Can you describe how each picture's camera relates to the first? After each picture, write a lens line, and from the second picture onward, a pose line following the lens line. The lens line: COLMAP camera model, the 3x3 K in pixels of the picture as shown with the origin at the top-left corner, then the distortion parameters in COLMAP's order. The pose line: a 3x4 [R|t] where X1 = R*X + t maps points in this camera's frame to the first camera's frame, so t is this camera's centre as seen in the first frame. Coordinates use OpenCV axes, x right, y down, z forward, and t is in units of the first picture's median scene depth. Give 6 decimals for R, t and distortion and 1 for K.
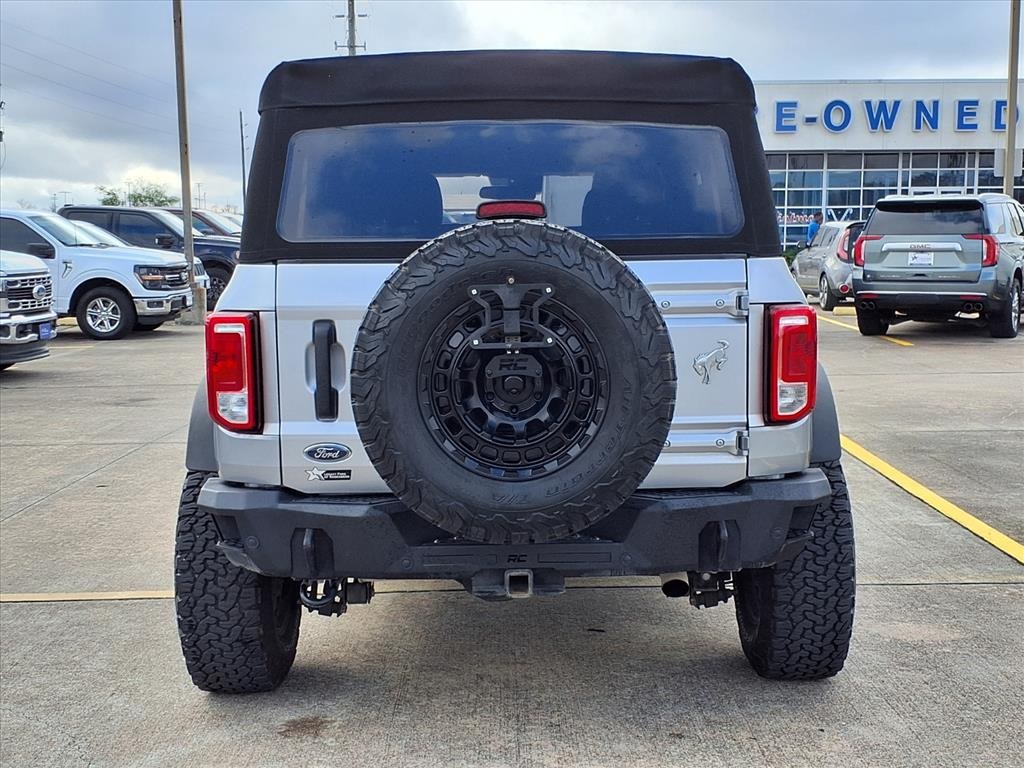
lens RADIAL K [[1417.5, 0, 539.6], [0, 1417.5, 382.9], [0, 0, 1]] dist [0.126087, 0.000000]
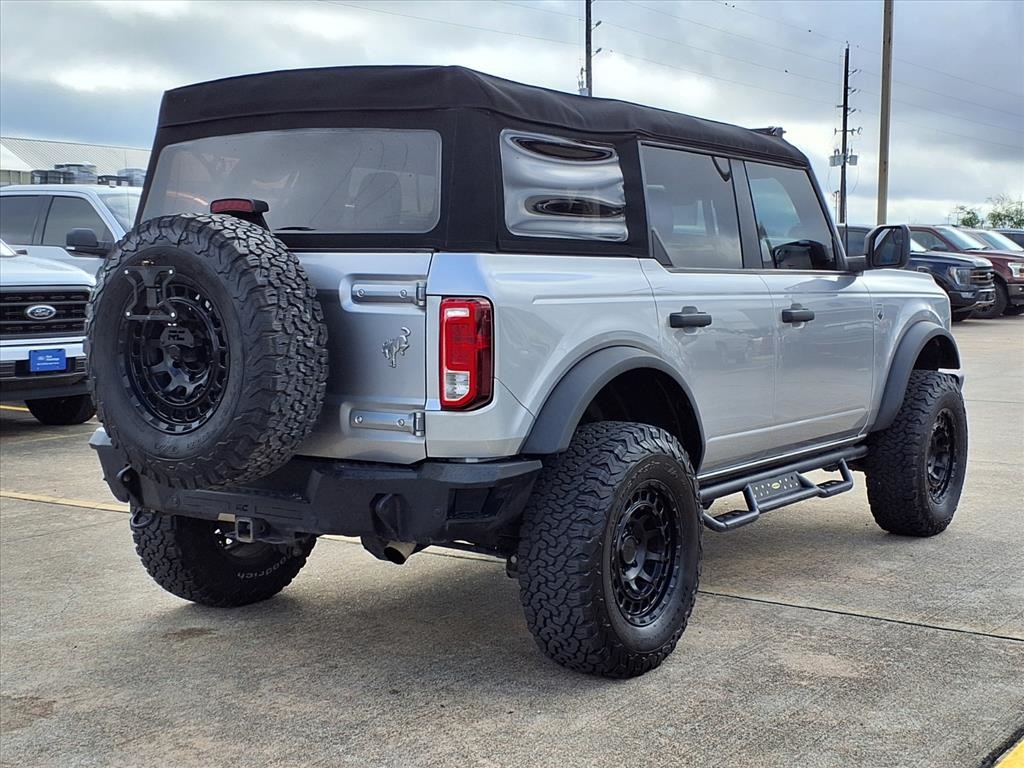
lens RADIAL K [[1417.5, 0, 560.9], [0, 1417.5, 375.7], [0, 0, 1]] dist [0.126087, 0.000000]
pose [[0.828161, 0.060507, -0.557215, 0.764111], [-0.070847, 0.997483, 0.003018, -0.004790], [0.555995, 0.036977, 0.830363, 0.155683]]
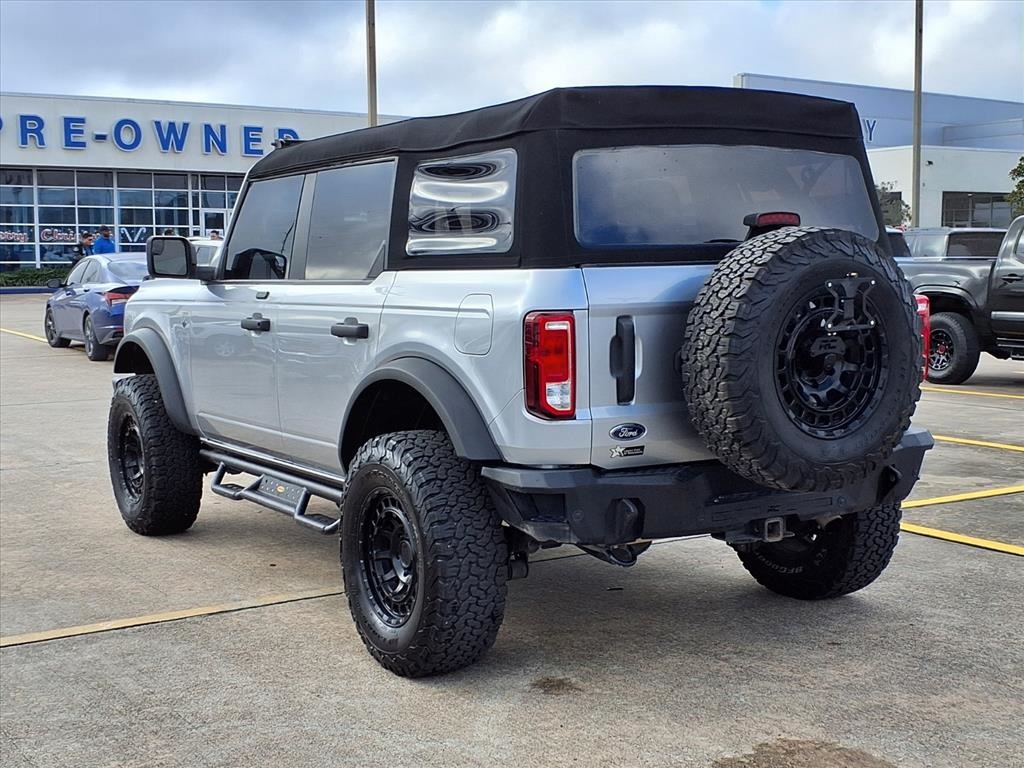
lens RADIAL K [[1417.5, 0, 518.1], [0, 1417.5, 381.3], [0, 0, 1]] dist [0.126087, 0.000000]
pose [[0.864266, -0.050131, 0.500531, -0.729527], [0.057744, 0.998331, 0.000282, 0.002699], [-0.499710, 0.028659, 0.865719, 0.051904]]
